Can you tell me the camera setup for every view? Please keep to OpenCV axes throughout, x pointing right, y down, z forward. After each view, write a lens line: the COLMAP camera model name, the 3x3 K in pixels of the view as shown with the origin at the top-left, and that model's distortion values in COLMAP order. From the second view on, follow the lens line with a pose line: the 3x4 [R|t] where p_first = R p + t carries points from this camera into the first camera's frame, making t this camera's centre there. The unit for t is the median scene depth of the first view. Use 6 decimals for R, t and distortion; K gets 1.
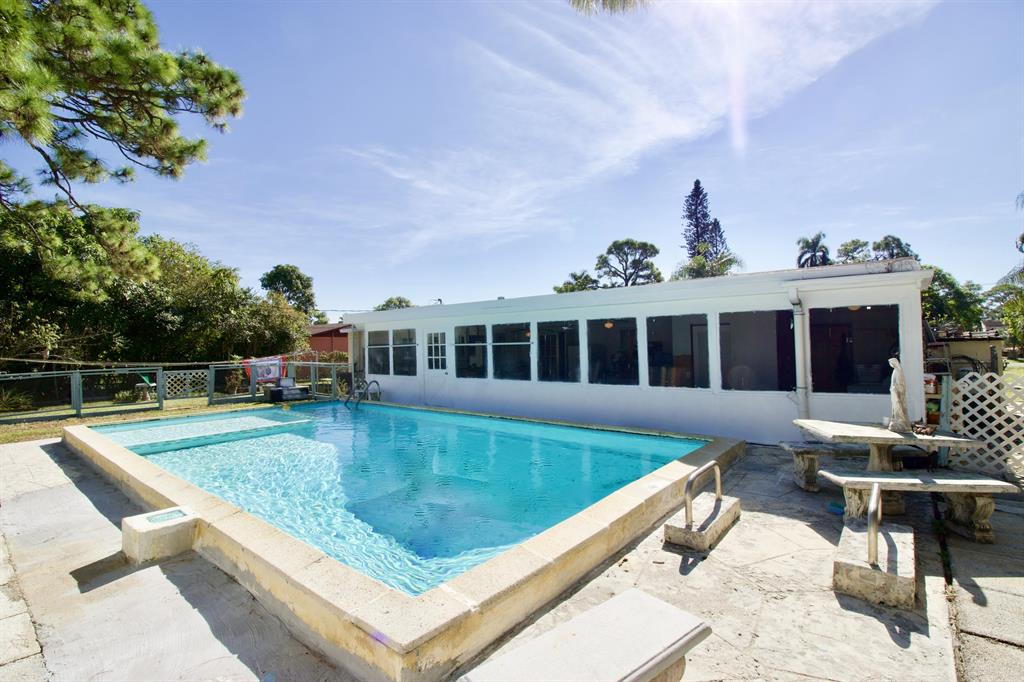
lens RADIAL K [[473.1, 0, 515.5], [0, 473.1, 334.9], [0, 0, 1]] dist [0.002593, -0.014817]
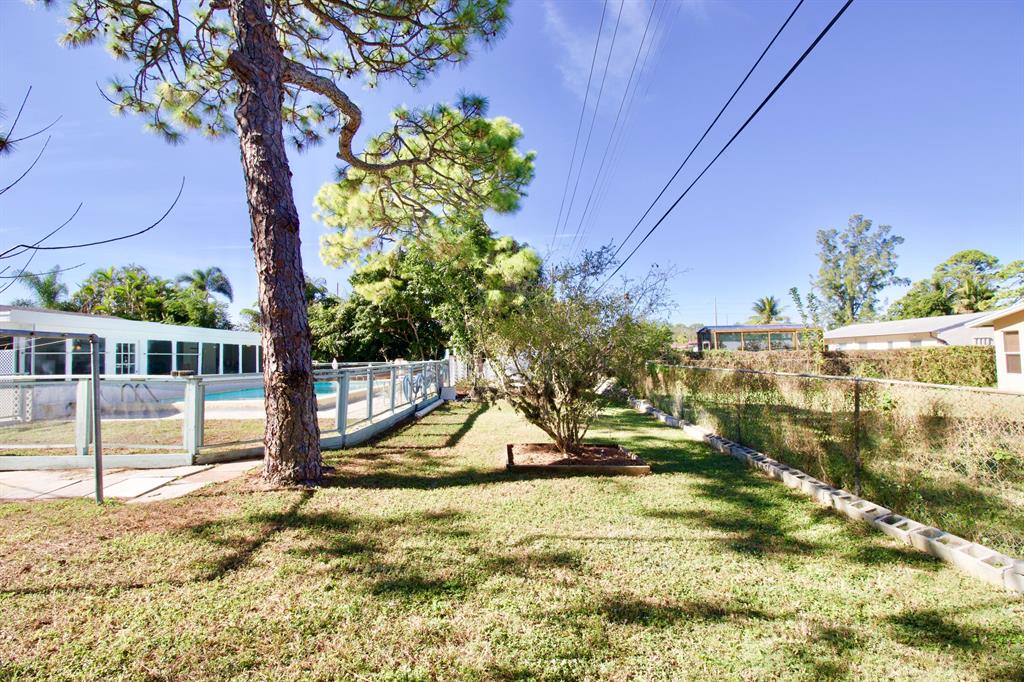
lens RADIAL K [[473.1, 0, 515.5], [0, 473.1, 334.9], [0, 0, 1]] dist [0.002593, -0.014817]
pose [[-0.611126, 0.070316, 0.788404, -1.688145], [0.018680, 0.997050, -0.074446, 0.080347], [-0.791313, -0.030769, -0.610637, 0.955218]]
